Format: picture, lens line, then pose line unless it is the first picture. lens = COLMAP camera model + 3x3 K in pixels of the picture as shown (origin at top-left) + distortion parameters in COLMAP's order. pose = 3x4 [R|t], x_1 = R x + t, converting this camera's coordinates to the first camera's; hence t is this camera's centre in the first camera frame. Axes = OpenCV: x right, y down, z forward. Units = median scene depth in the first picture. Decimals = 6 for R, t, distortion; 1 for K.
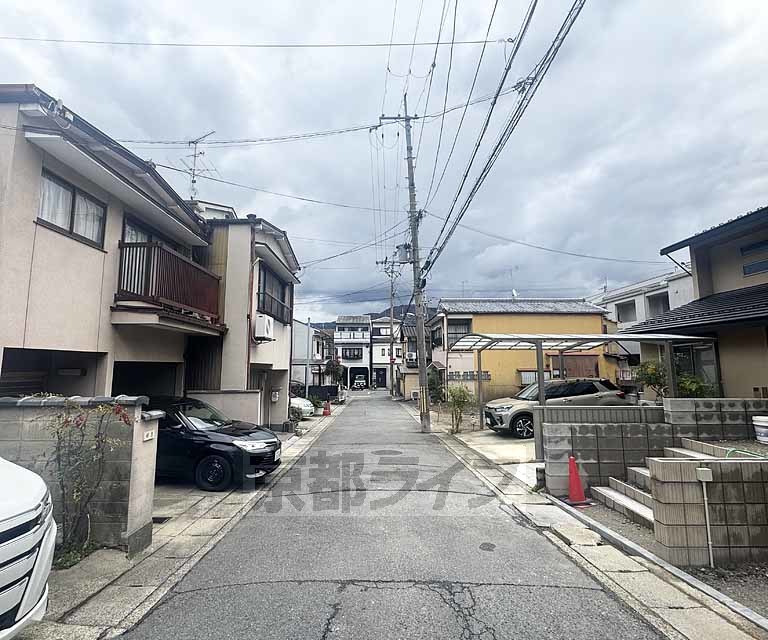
lens RADIAL K [[386.0, 0, 360.8], [0, 386.0, 316.8], [0, 0, 1]] dist [-0.001724, -0.000271]
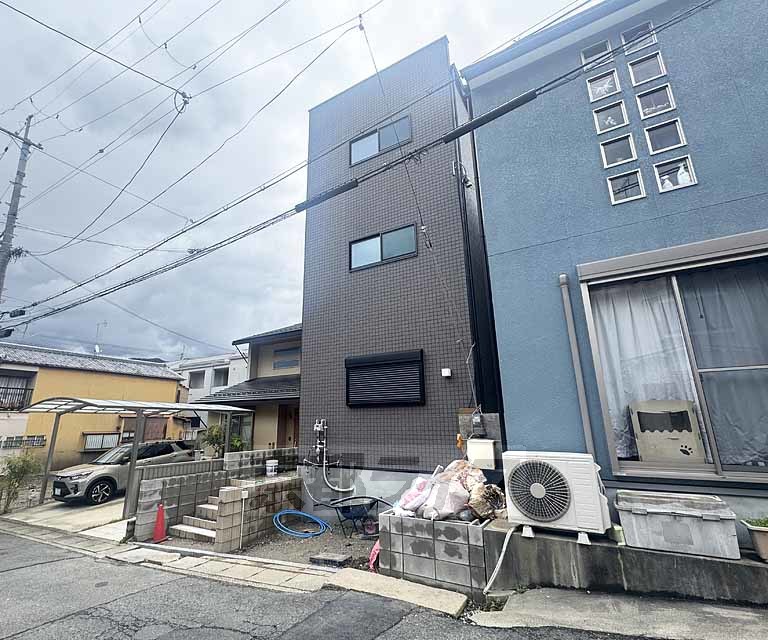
lens RADIAL K [[386.0, 0, 360.8], [0, 386.0, 316.8], [0, 0, 1]] dist [-0.001724, -0.000271]
pose [[0.523682, 0.222533, 0.822336, -0.186777], [-0.097401, 0.974591, -0.201708, -0.034818], [-0.846327, 0.025534, 0.532051, -0.167577]]
